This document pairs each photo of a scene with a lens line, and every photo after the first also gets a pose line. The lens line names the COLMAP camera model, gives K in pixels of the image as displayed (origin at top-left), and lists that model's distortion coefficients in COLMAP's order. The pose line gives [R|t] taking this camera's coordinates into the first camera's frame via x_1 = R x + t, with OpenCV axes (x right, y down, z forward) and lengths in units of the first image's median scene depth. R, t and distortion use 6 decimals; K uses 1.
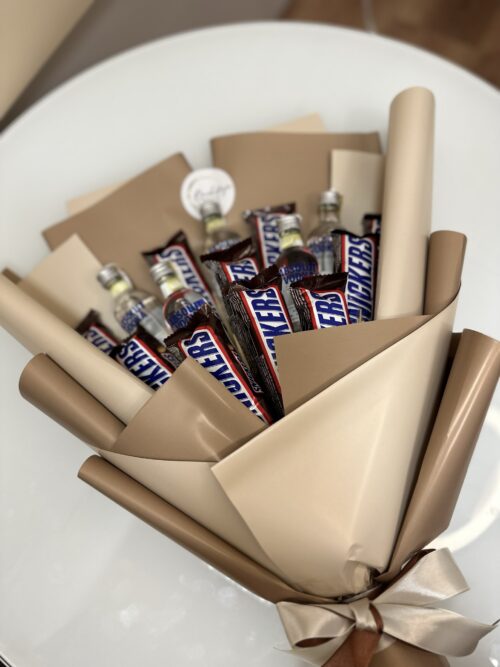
lens RADIAL K [[470.1, 0, 251.5], [0, 470.1, 335.1], [0, 0, 1]] dist [0.053622, -0.097757]
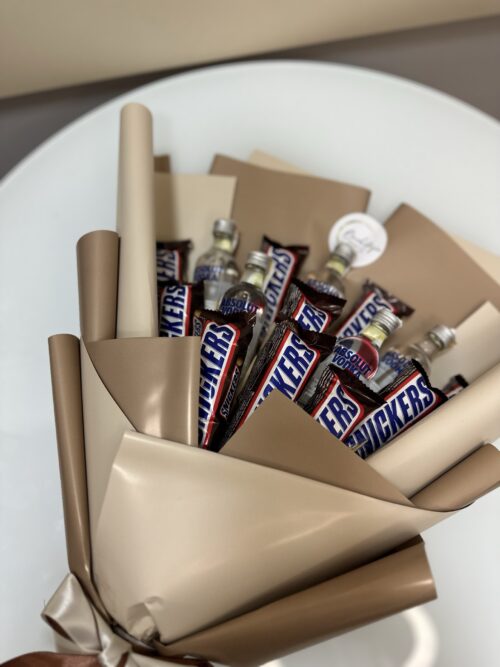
lens RADIAL K [[470.1, 0, 251.5], [0, 470.1, 335.1], [0, 0, 1]] dist [0.053622, -0.097757]
pose [[0.663208, 0.726155, -0.181257, 0.099974], [-0.729754, 0.681175, 0.058810, -0.082063], [0.166173, 0.093270, 0.981676, 0.043965]]
